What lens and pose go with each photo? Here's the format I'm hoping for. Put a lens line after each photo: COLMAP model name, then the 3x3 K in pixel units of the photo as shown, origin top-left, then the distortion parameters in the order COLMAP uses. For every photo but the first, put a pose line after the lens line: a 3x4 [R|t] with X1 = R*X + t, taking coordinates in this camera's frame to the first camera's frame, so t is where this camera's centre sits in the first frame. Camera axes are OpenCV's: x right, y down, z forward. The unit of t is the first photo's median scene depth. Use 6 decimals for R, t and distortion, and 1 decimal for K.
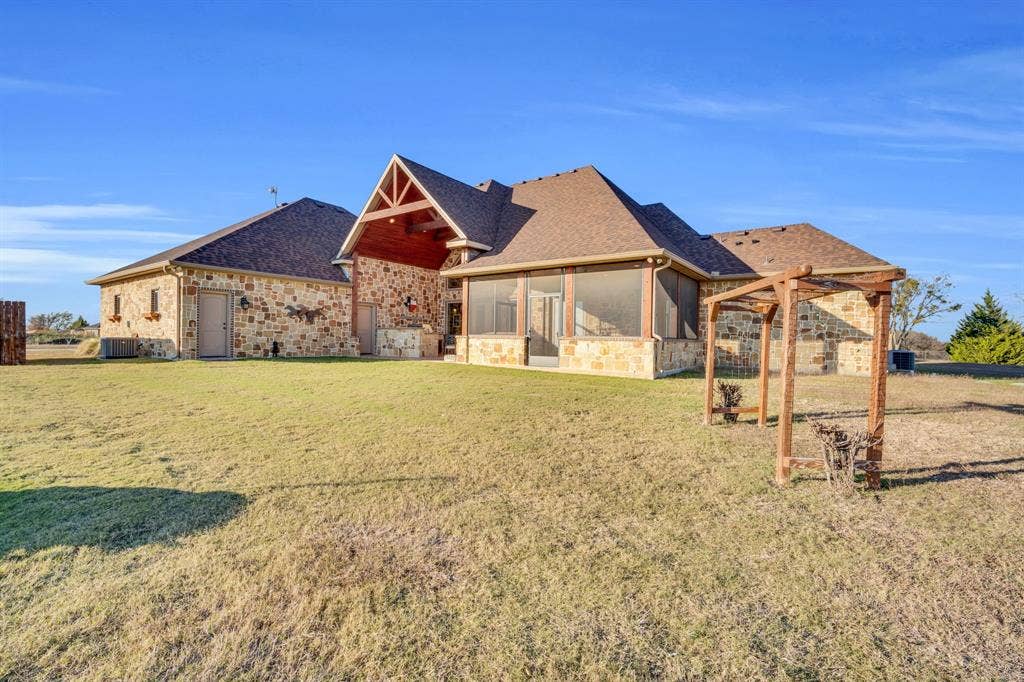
lens RADIAL K [[451.7, 0, 512.0], [0, 451.7, 341.0], [0, 0, 1]] dist [0.000385, 0.000078]
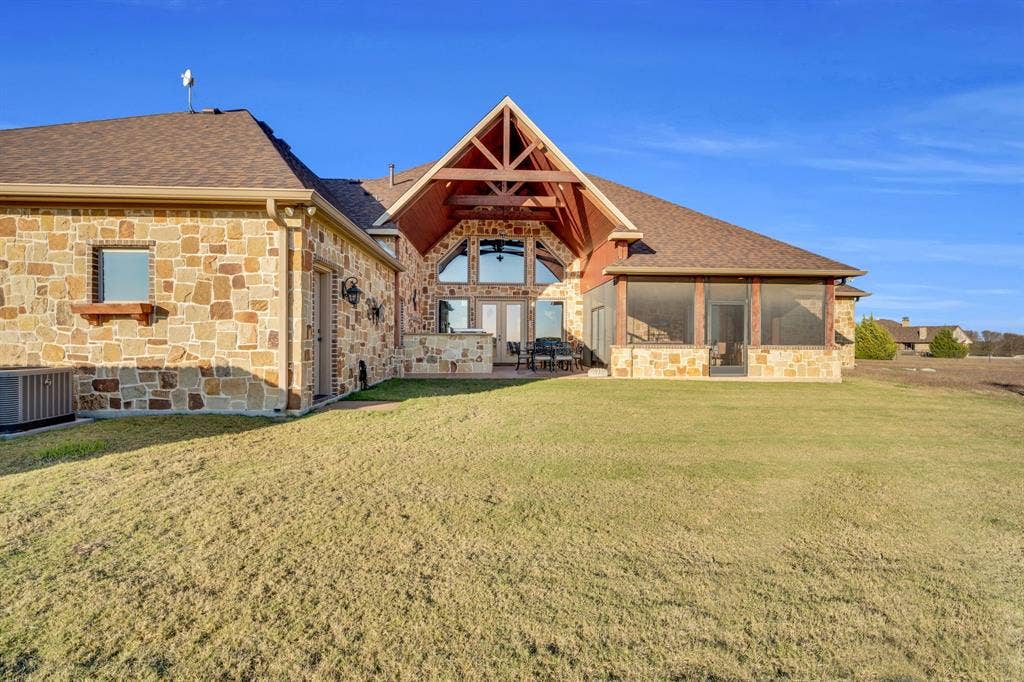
lens RADIAL K [[451.7, 0, 512.0], [0, 451.7, 341.0], [0, 0, 1]] dist [0.000385, 0.000078]
pose [[0.776553, -0.014339, 0.629889, -0.812863], [0.008735, 0.999890, 0.011993, -0.032140], [-0.629992, -0.003812, 0.776593, 0.482055]]
